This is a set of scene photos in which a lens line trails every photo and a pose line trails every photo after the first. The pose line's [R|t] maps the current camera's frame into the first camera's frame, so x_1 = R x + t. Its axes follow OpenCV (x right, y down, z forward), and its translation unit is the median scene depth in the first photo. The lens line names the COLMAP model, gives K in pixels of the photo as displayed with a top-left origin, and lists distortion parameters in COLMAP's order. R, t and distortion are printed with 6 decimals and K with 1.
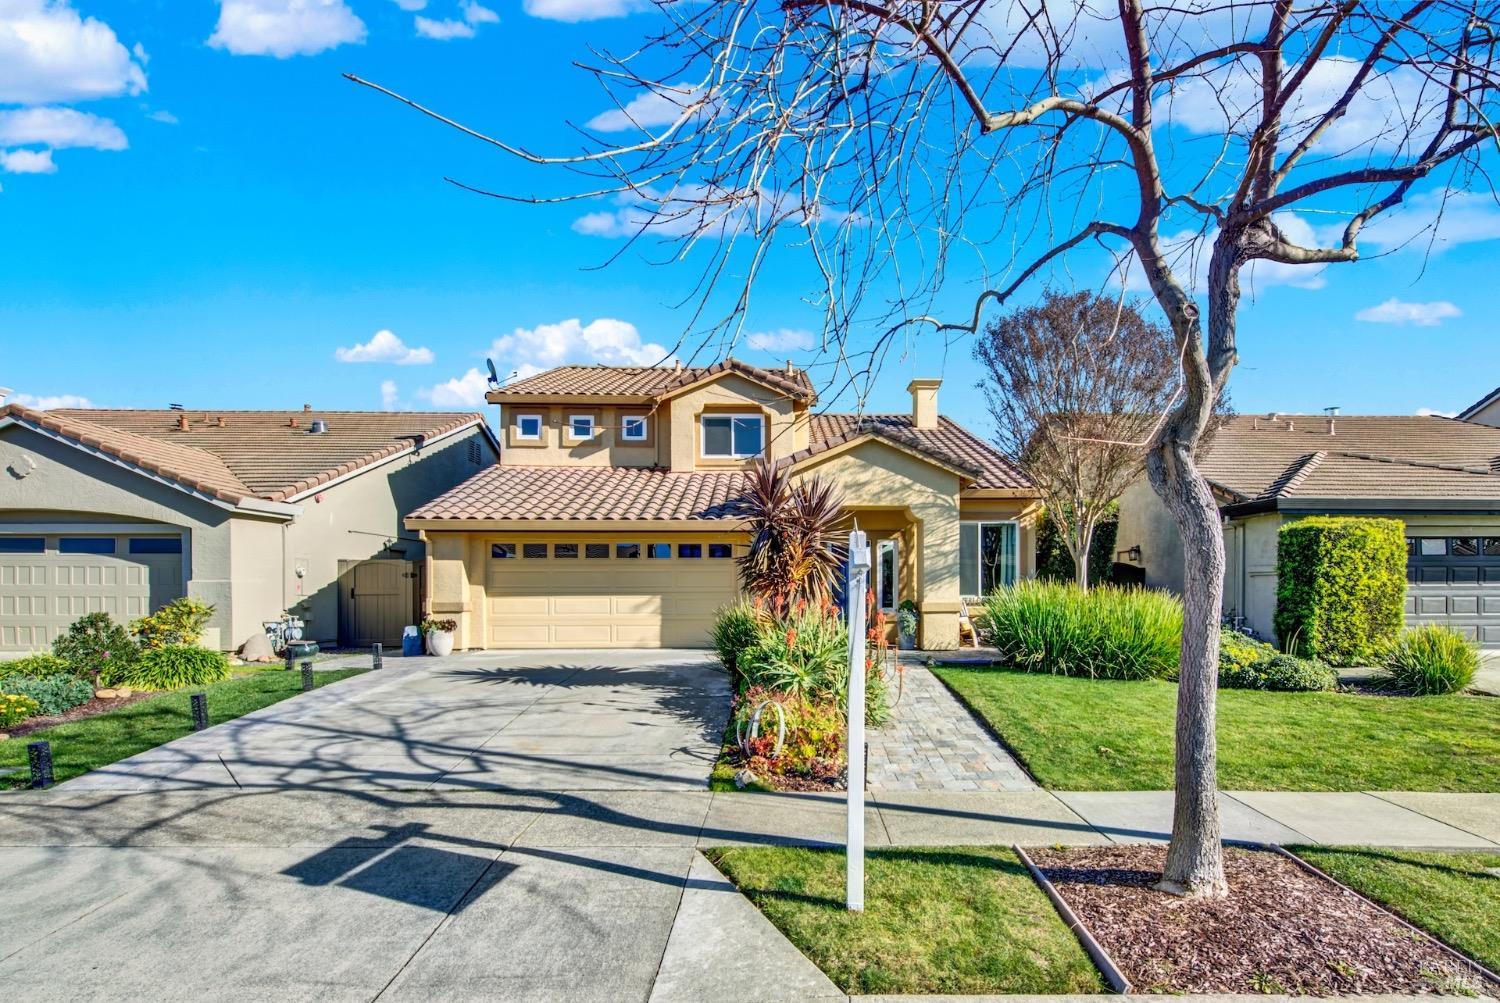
lens RADIAL K [[597.9, 0, 757.2], [0, 597.9, 505.8], [0, 0, 1]] dist [0.002195, -0.002673]
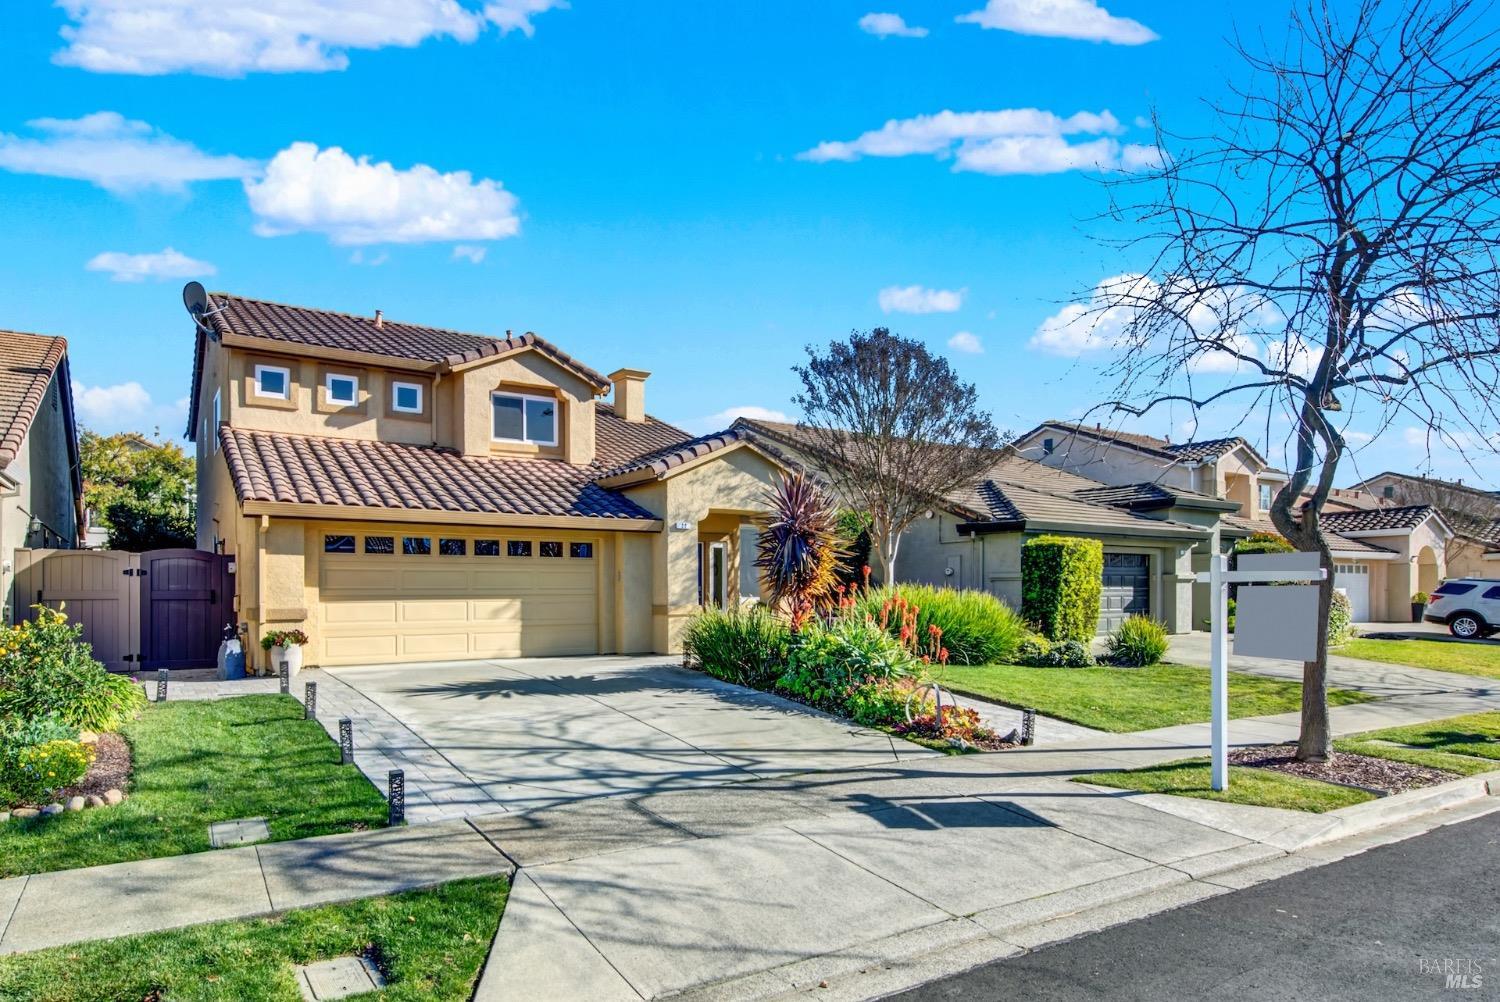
lens RADIAL K [[636.7, 0, 751.3], [0, 636.7, 494.6], [0, 0, 1]] dist [0.001648, -0.000099]
pose [[0.913704, 0.060827, 0.401803, -0.233298], [-0.055717, 0.998148, -0.024404, -0.000904], [-0.402543, -0.000089, 0.915401, -0.007807]]
